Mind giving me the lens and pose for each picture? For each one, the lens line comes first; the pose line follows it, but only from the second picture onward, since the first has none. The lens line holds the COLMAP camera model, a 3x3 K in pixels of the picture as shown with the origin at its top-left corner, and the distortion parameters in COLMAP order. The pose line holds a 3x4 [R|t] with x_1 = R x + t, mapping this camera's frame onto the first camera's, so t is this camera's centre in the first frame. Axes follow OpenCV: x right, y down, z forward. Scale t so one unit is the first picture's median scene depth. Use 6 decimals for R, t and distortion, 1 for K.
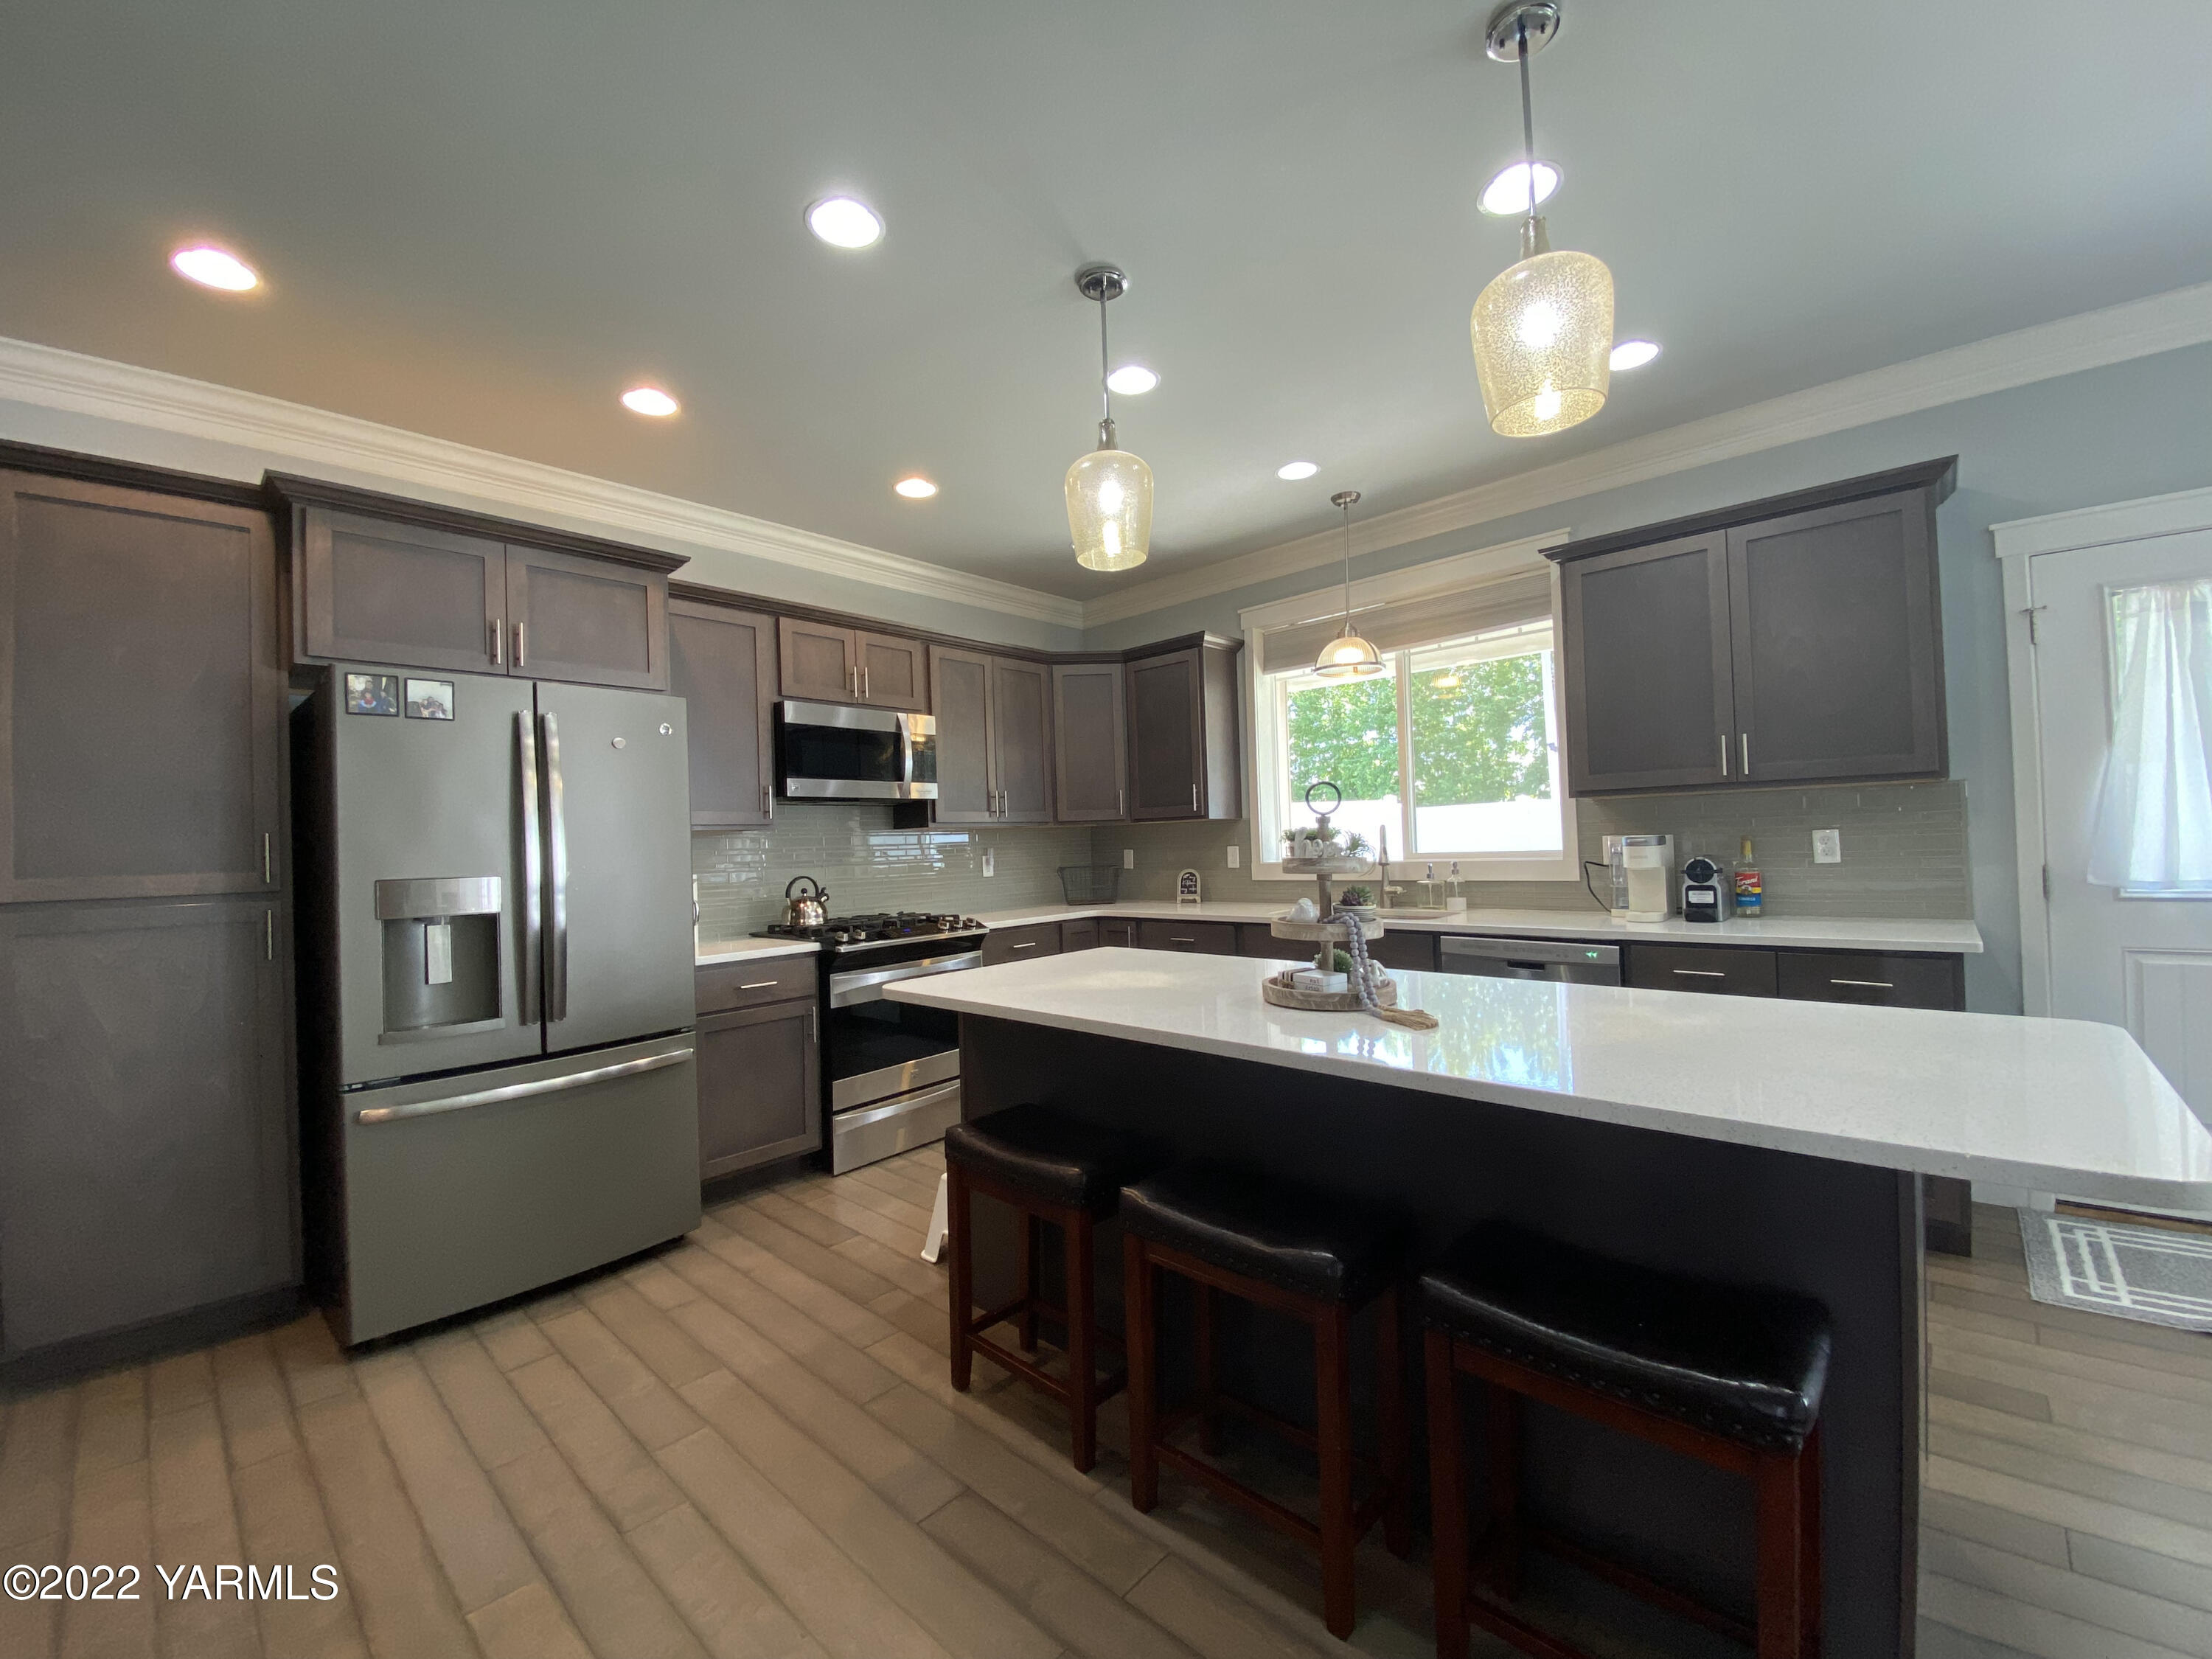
lens RADIAL K [[891.0, 0, 1106.0], [0, 891.0, 829.5], [0, 0, 1]] dist [0.041190, -0.033996]
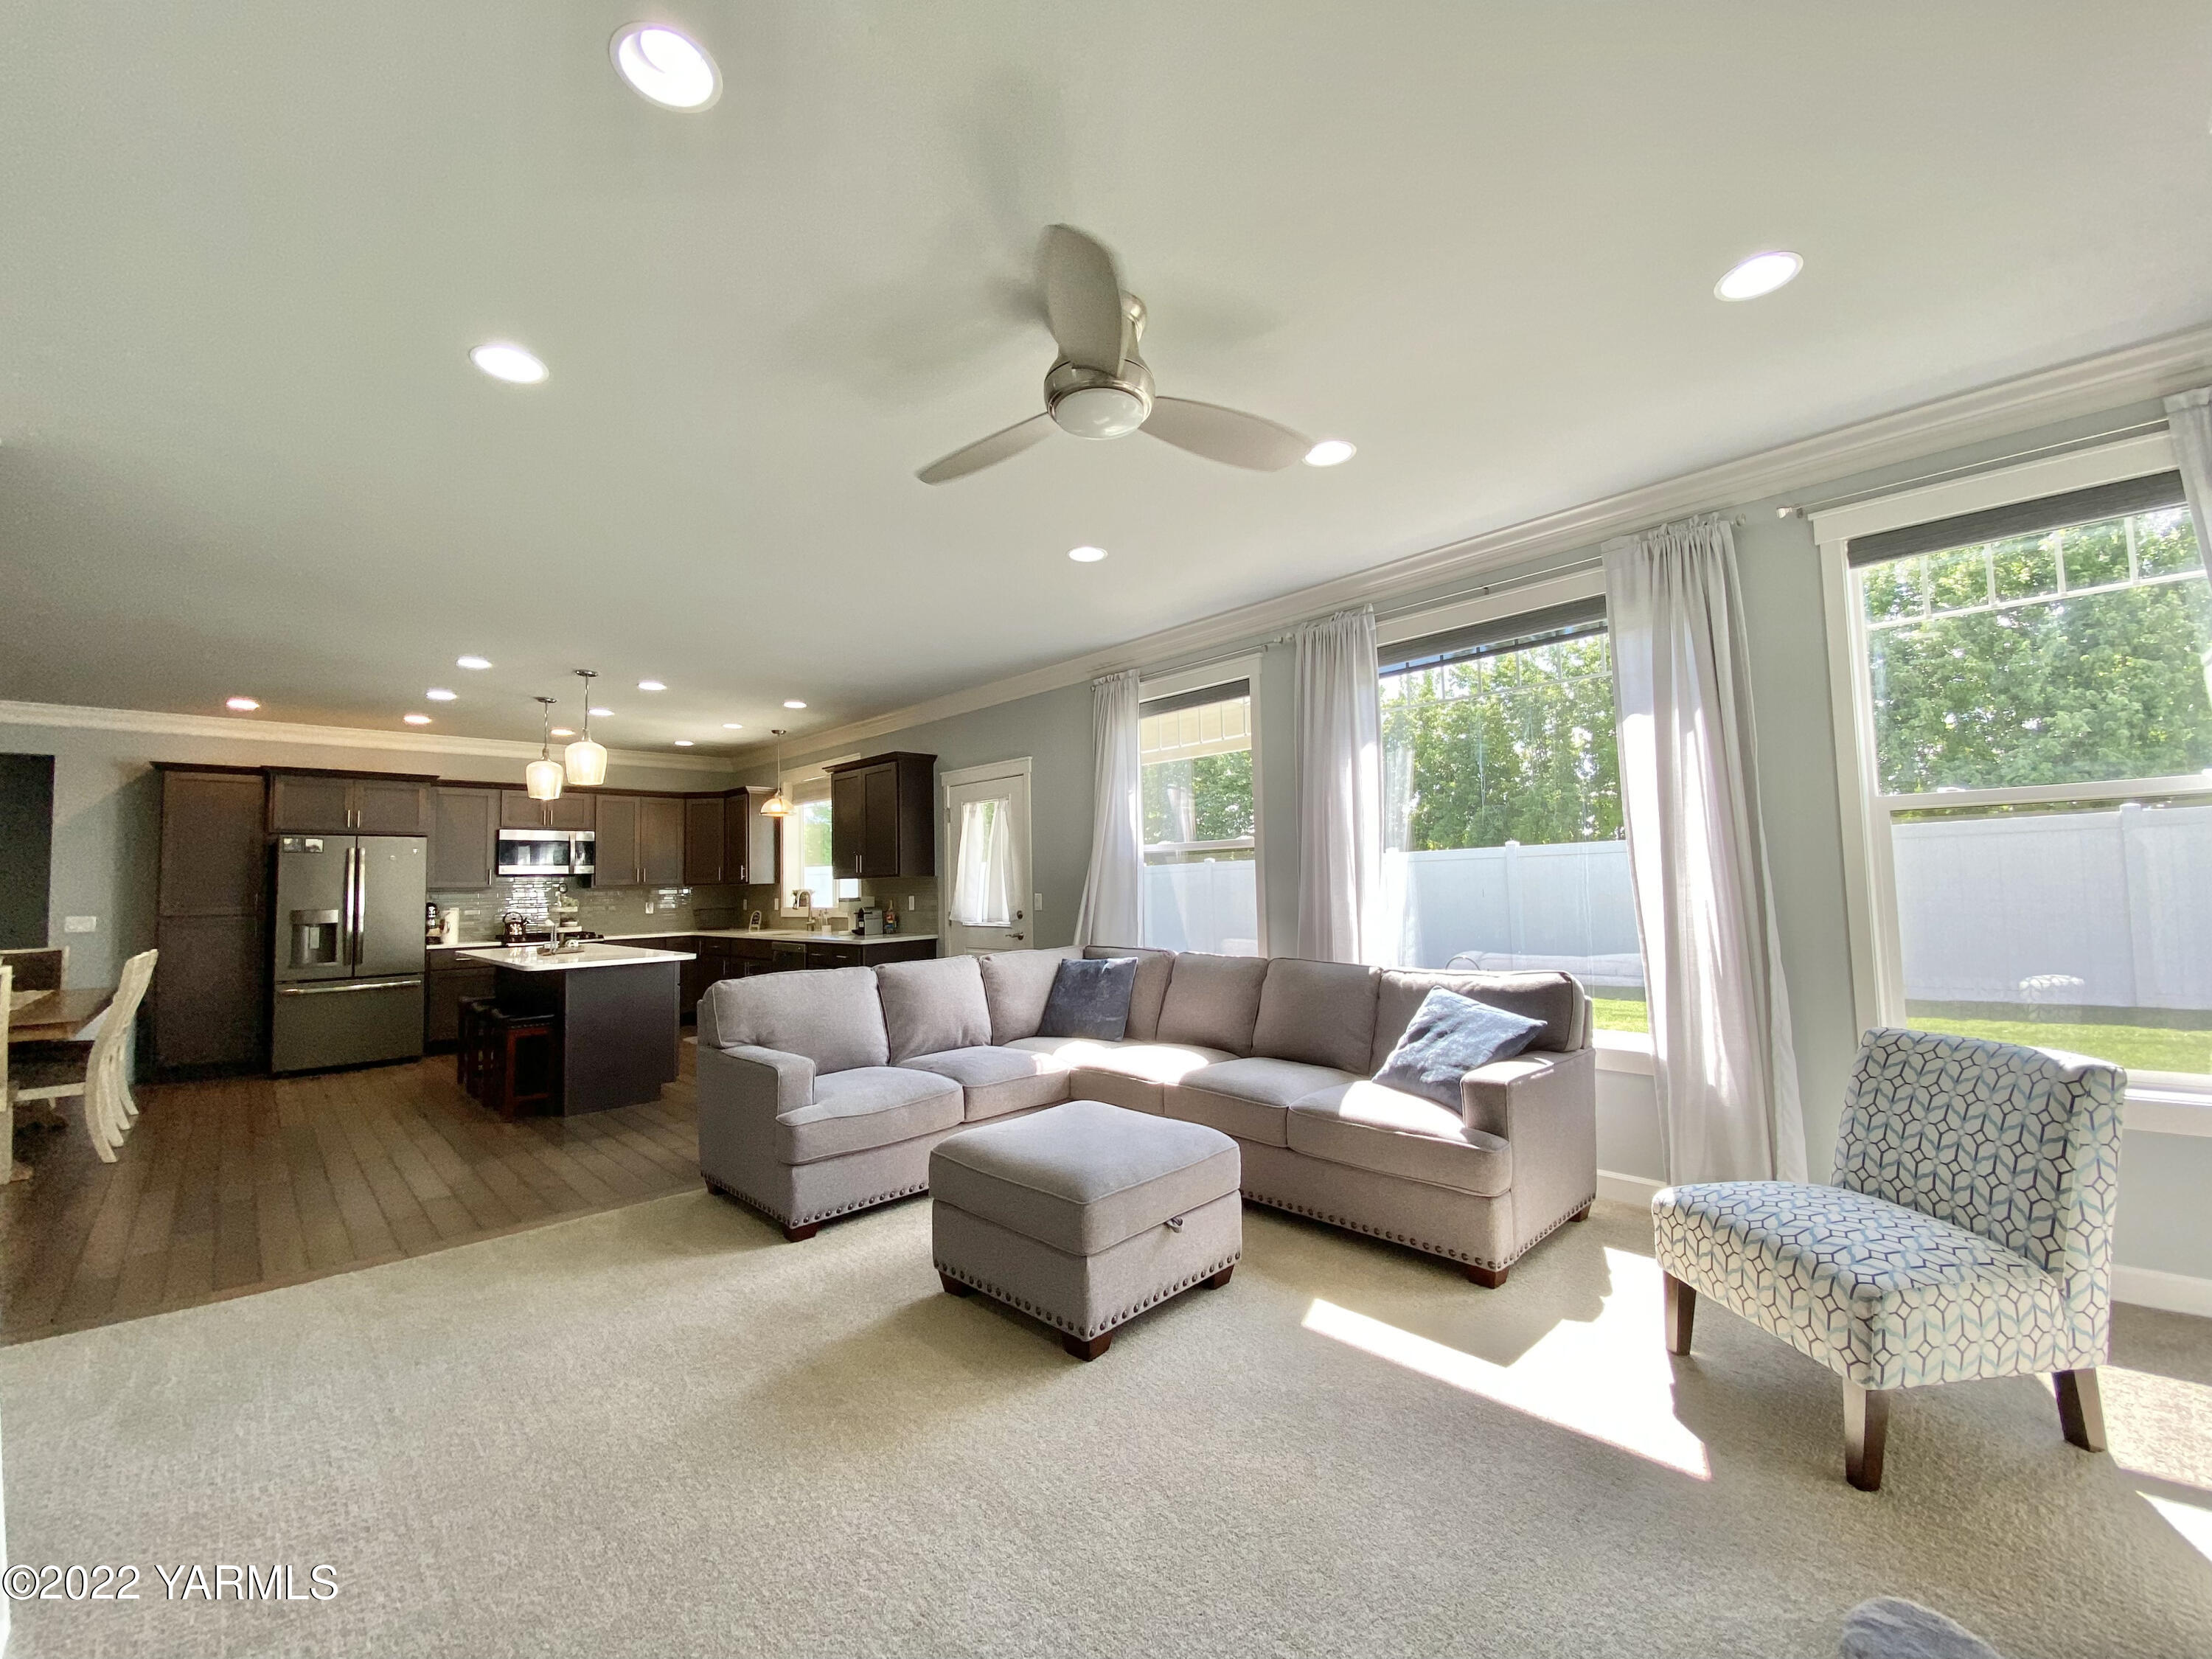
lens RADIAL K [[891.0, 0, 1106.0], [0, 891.0, 829.5], [0, 0, 1]] dist [0.041190, -0.033996]
pose [[0.998662, 0.007636, -0.051154, 1.244564], [-0.009962, 0.998920, -0.045379, -0.061929], [0.050753, 0.045828, 0.997659, -1.122008]]
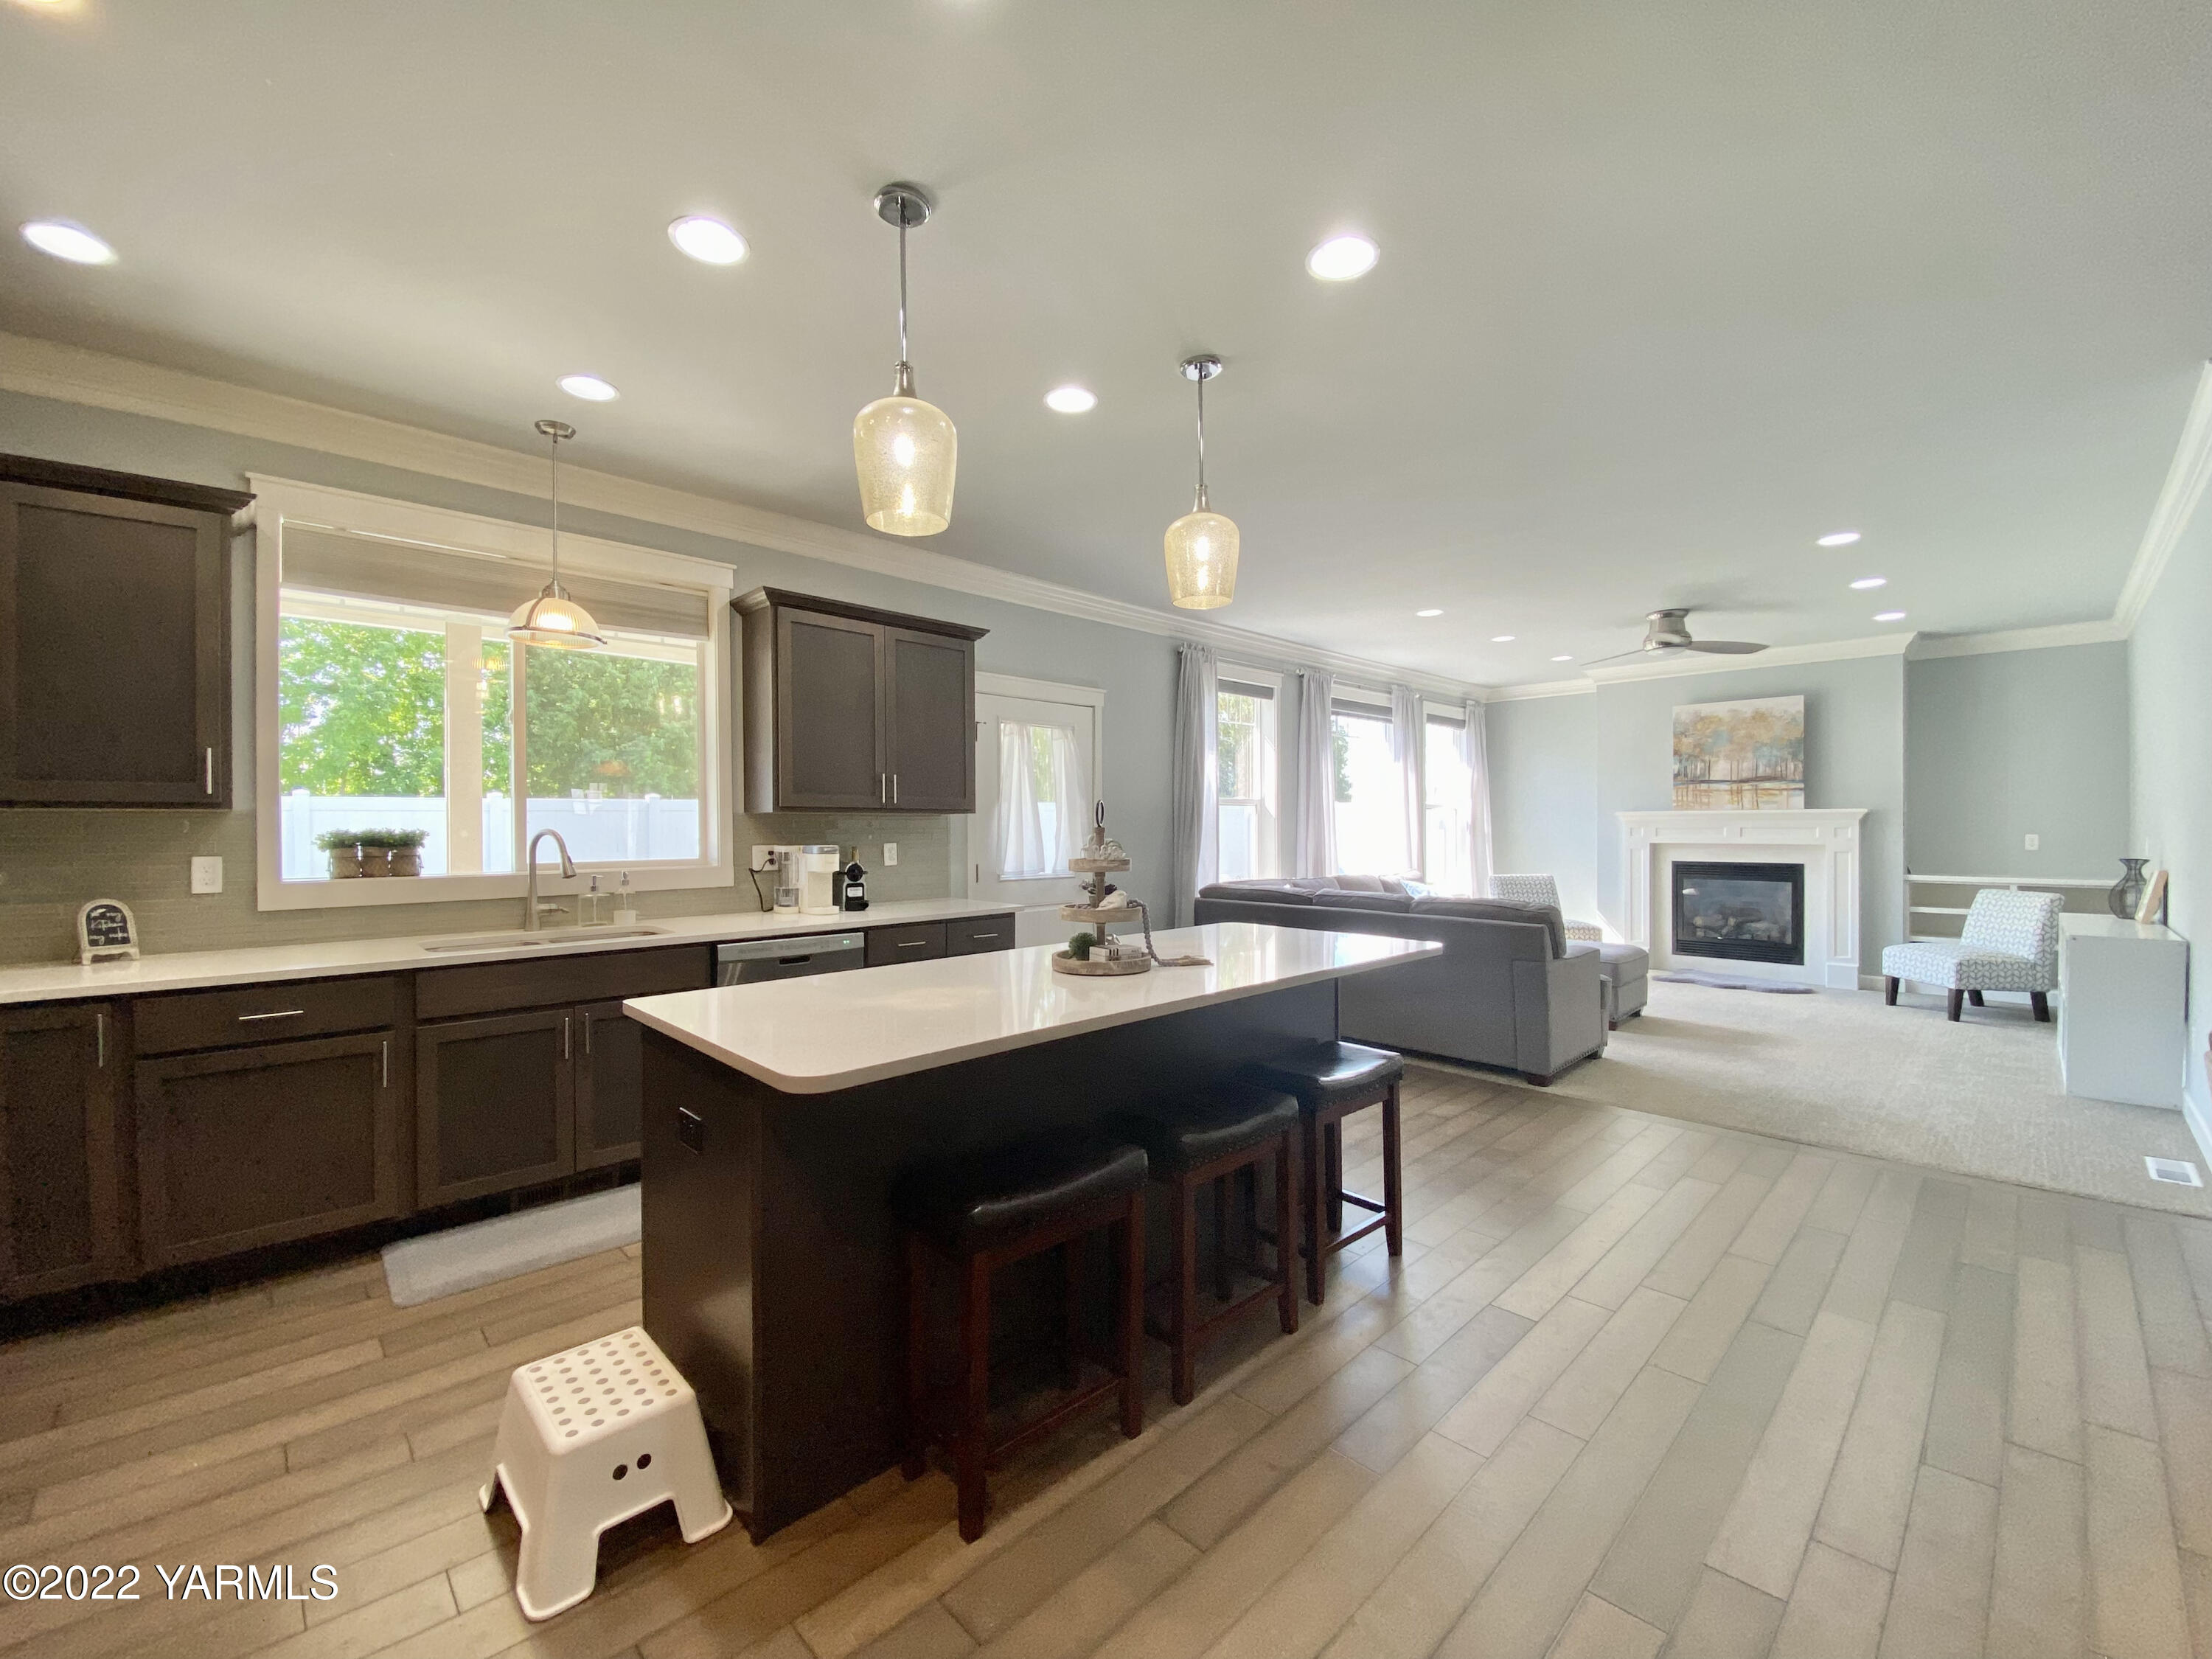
lens RADIAL K [[895.4, 0, 1088.8], [0, 895.4, 828.9], [0, 0, 1]] dist [0.032348, -0.019427]
pose [[0.063634, 0.031069, 0.997490, -0.569040], [-0.013953, 0.999445, -0.030240, 0.014302], [-0.997876, -0.011994, 0.064032, 0.505993]]
